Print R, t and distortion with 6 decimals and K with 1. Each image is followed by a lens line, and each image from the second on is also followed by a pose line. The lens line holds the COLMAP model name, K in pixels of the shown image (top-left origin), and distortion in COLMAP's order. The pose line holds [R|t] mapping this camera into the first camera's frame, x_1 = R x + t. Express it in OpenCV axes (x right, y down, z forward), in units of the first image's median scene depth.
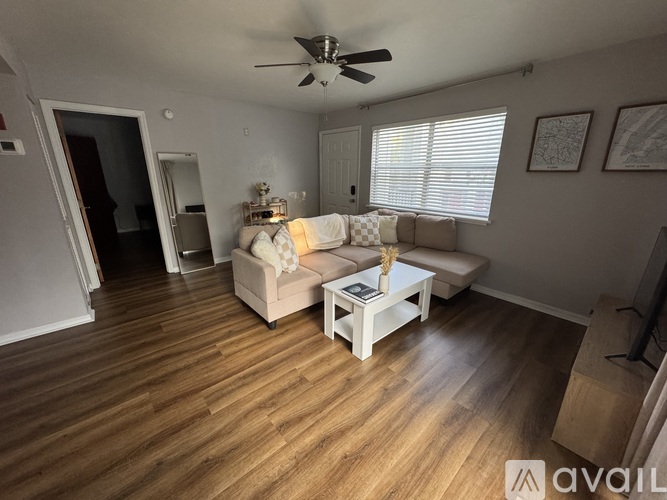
lens RADIAL K [[264.5, 0, 333.5], [0, 264.5, 250.0], [0, 0, 1]] dist [-0.001669, -0.000216]
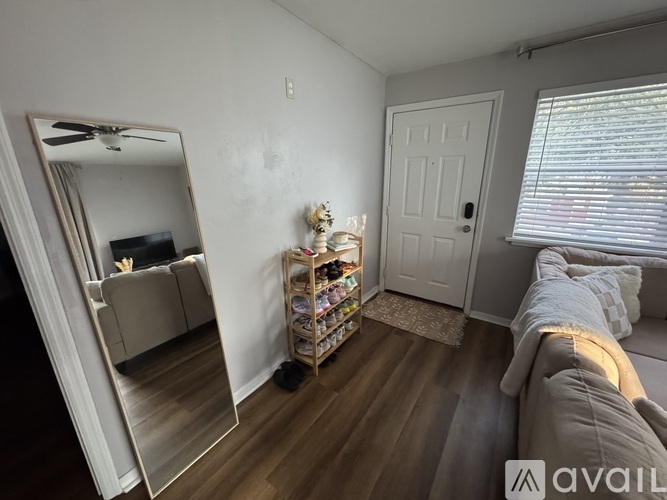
lens RADIAL K [[264.5, 0, 333.5], [0, 264.5, 250.0], [0, 0, 1]] dist [-0.001669, -0.000216]
pose [[0.972302, -0.074406, 0.221568, -0.343974], [0.077958, 0.996930, -0.007318, -0.165091], [-0.220343, 0.024389, 0.975118, 0.531335]]
